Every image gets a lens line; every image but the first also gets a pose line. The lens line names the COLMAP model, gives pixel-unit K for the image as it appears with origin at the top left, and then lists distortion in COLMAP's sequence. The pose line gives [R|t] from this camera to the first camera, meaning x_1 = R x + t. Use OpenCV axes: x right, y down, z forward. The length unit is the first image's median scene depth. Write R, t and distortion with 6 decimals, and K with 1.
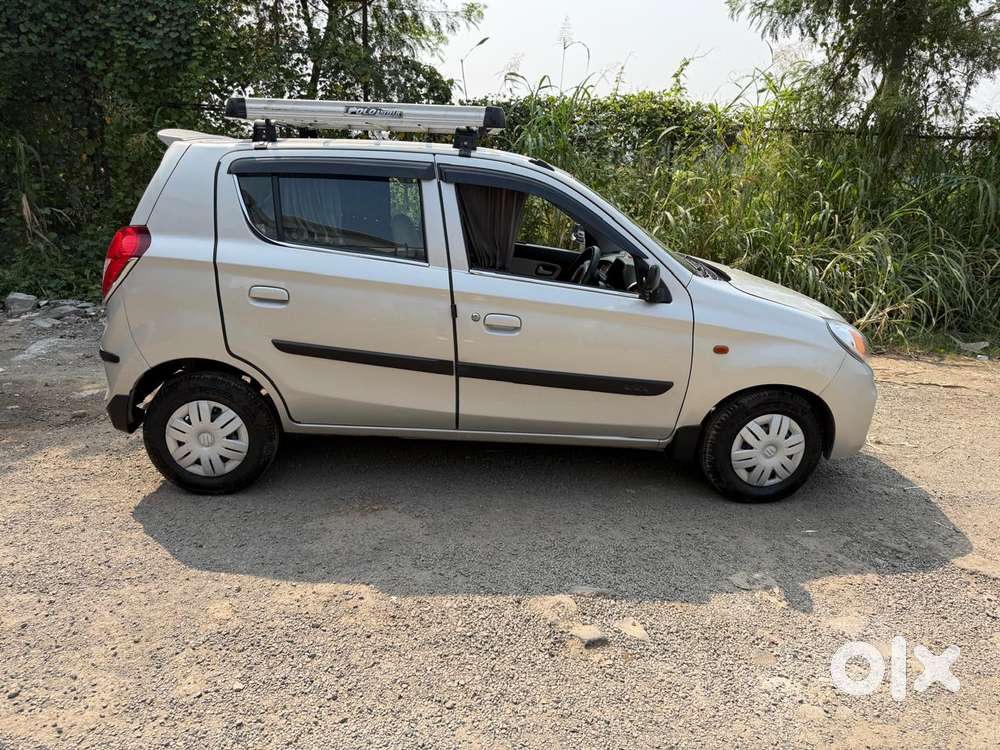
lens RADIAL K [[716.3, 0, 502.7], [0, 716.3, 379.6], [0, 0, 1]] dist [0.000825, -0.007572]
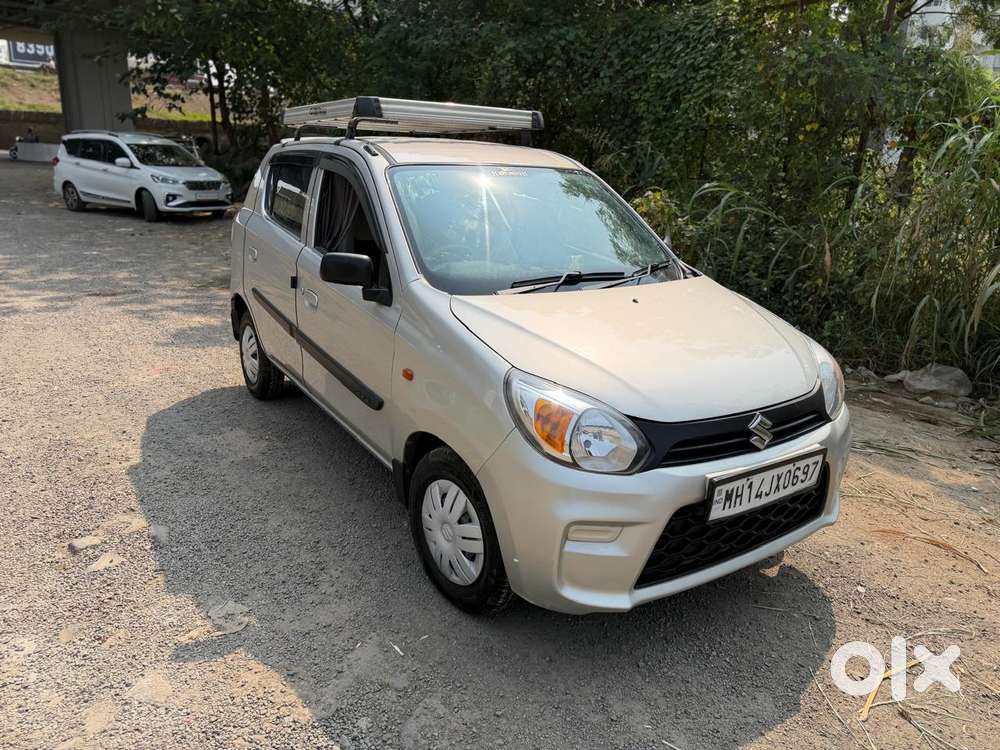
lens RADIAL K [[725.6, 0, 497.2], [0, 725.6, 355.6], [0, 0, 1]] dist [0.020826, -0.003556]
pose [[0.499355, 0.199410, -0.843137, 1.018219], [-0.264221, 0.961845, 0.070998, -0.142387], [0.825125, 0.187321, 0.532991, 0.637192]]
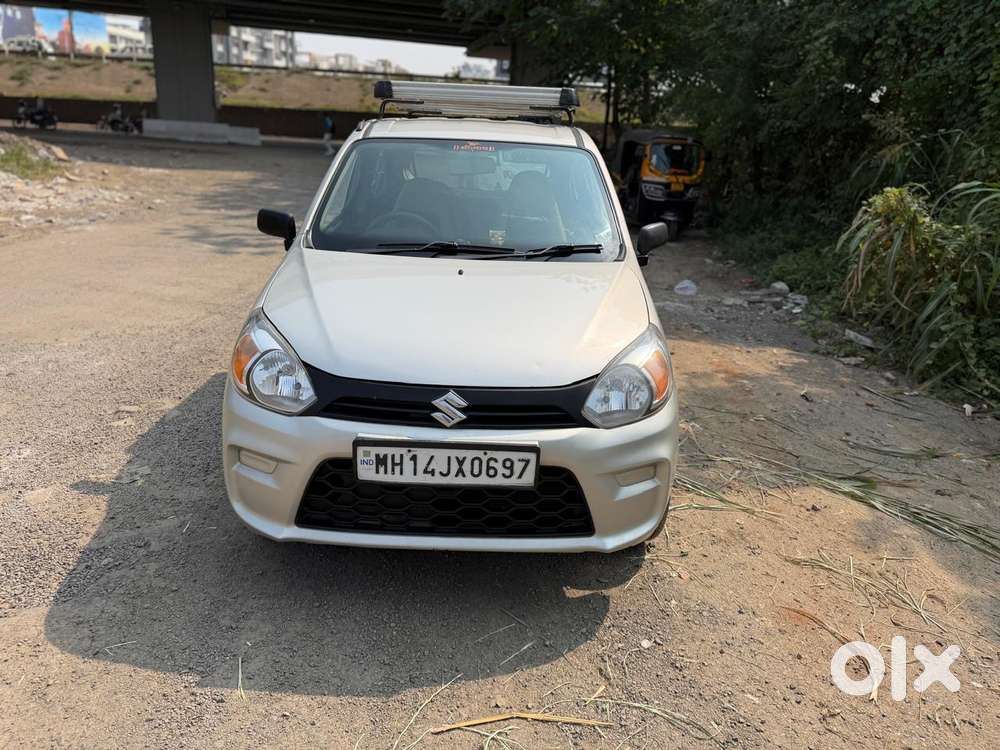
lens RADIAL K [[714.0, 0, 502.2], [0, 714.0, 371.9], [0, 0, 1]] dist [0.001717, -0.005924]
pose [[-0.042624, 0.259398, -0.964829, 1.191321], [-0.329925, 0.907878, 0.258662, -0.306174], [0.943044, 0.329347, 0.046884, 1.238128]]
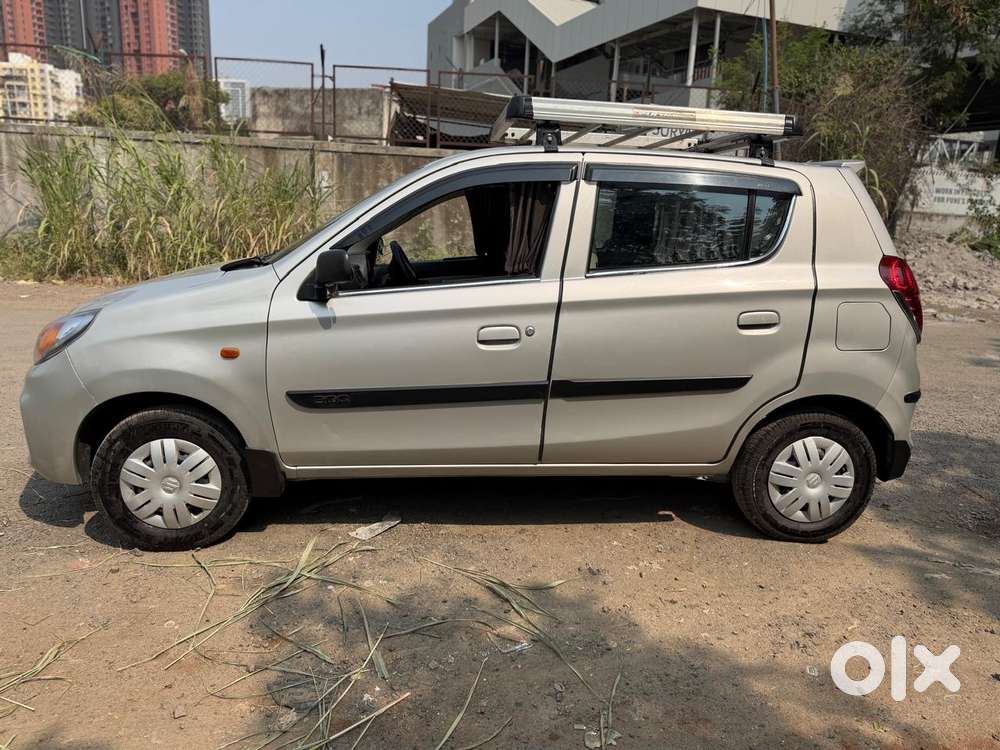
lens RADIAL K [[705.9, 0, 500.0], [0, 705.9, 375.0], [0, 0, 1]] dist [0.051440, -0.066756]
pose [[-0.995961, -0.078114, -0.044269, 0.013972], [-0.089787, 0.865912, 0.492072, -0.587123], [-0.000105, 0.494059, -0.869428, 2.160136]]
